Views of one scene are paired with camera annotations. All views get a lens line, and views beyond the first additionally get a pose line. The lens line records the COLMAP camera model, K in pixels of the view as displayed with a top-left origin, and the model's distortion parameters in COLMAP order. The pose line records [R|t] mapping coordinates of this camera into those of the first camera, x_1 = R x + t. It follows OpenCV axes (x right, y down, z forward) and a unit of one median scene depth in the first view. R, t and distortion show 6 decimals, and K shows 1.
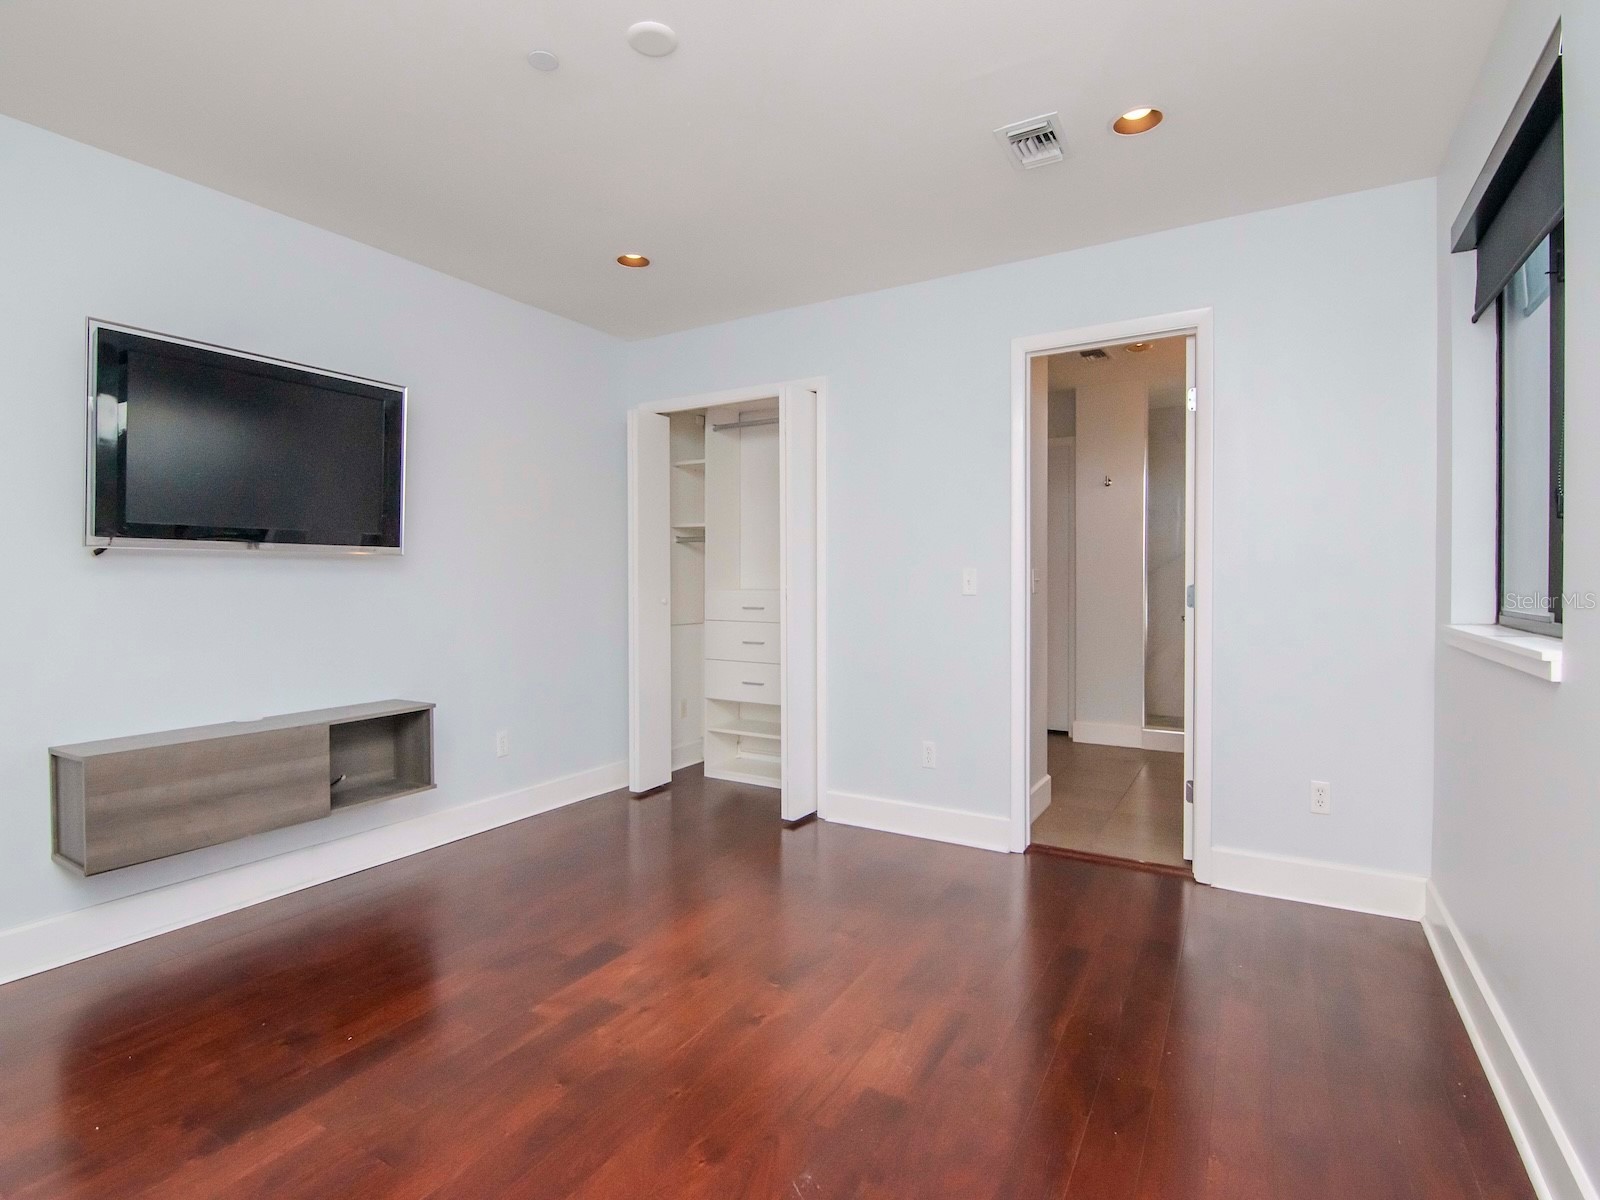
lens RADIAL K [[783.4, 0, 791.9], [0, 783.4, 593.1], [0, 0, 1]] dist [-0.029507, 0.000086]
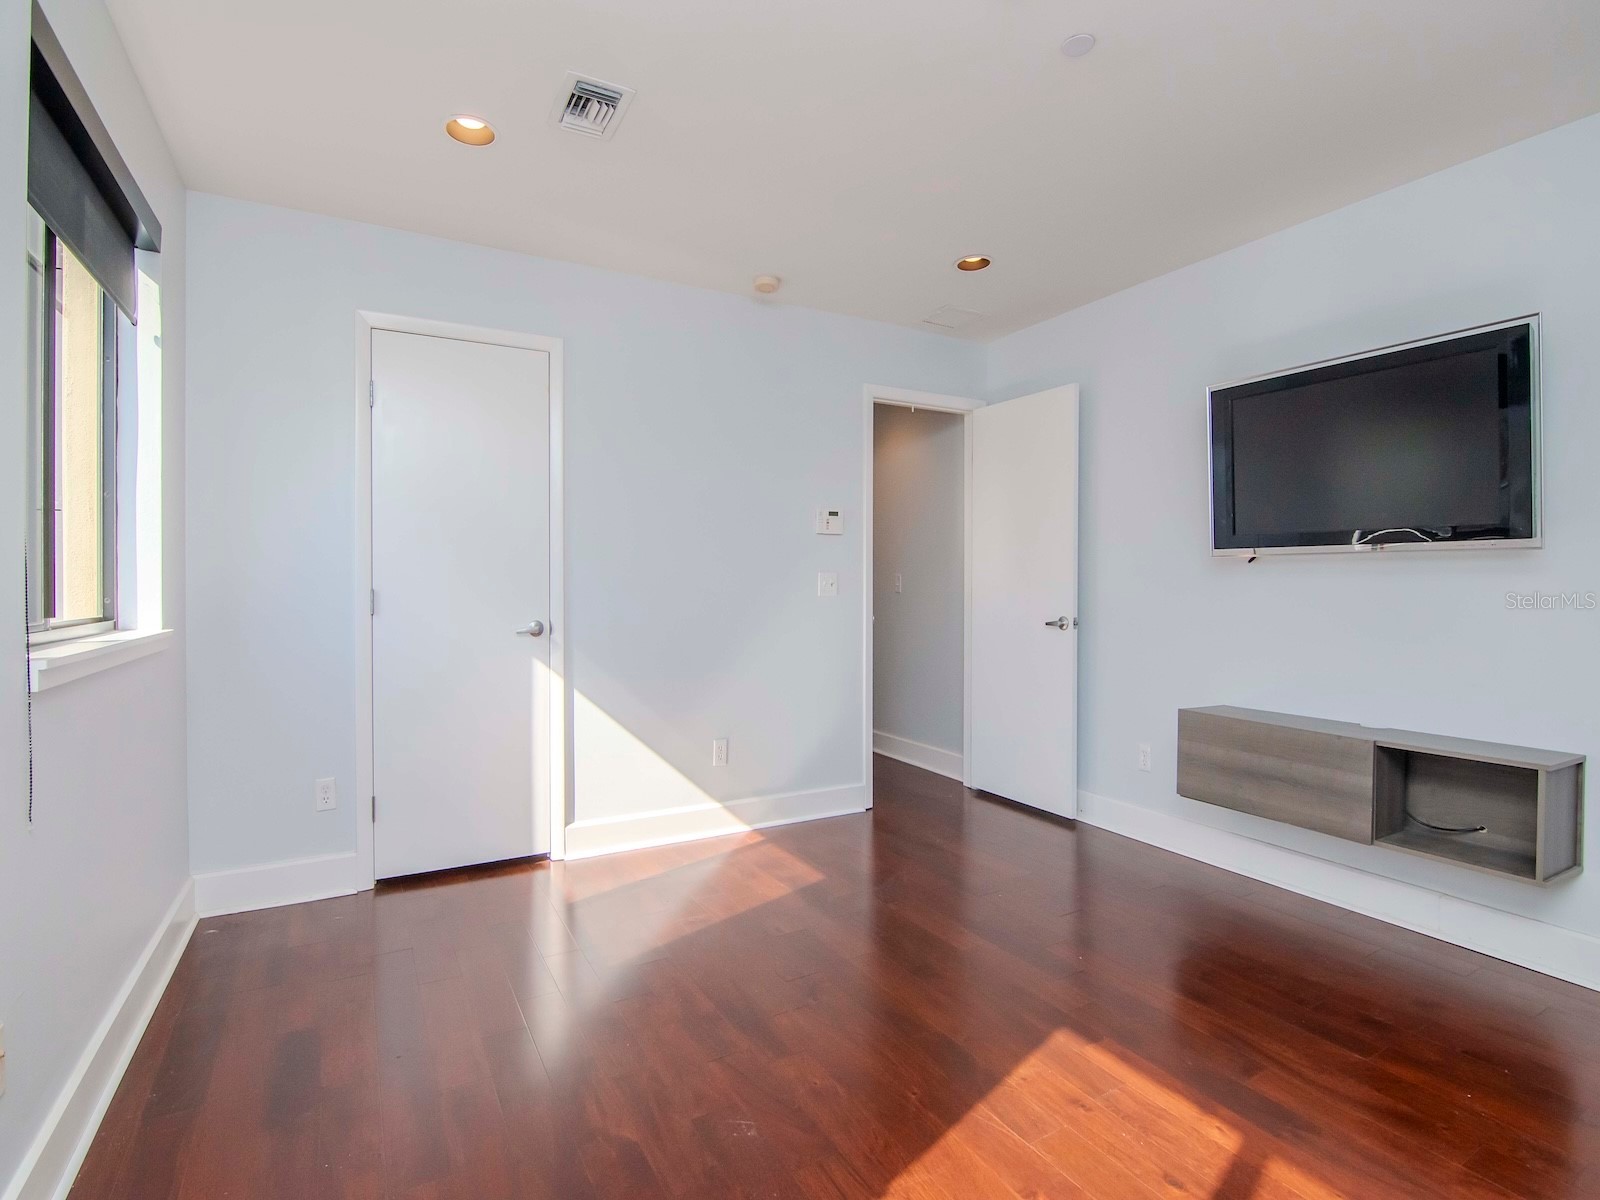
lens RADIAL K [[783.4, 0, 791.9], [0, 783.4, 593.1], [0, 0, 1]] dist [-0.029507, 0.000086]
pose [[-0.499132, 0.012690, -0.866433, 0.514534], [-0.018573, 0.999506, 0.025338, -0.015255], [0.866327, 0.028739, -0.498650, 0.861463]]
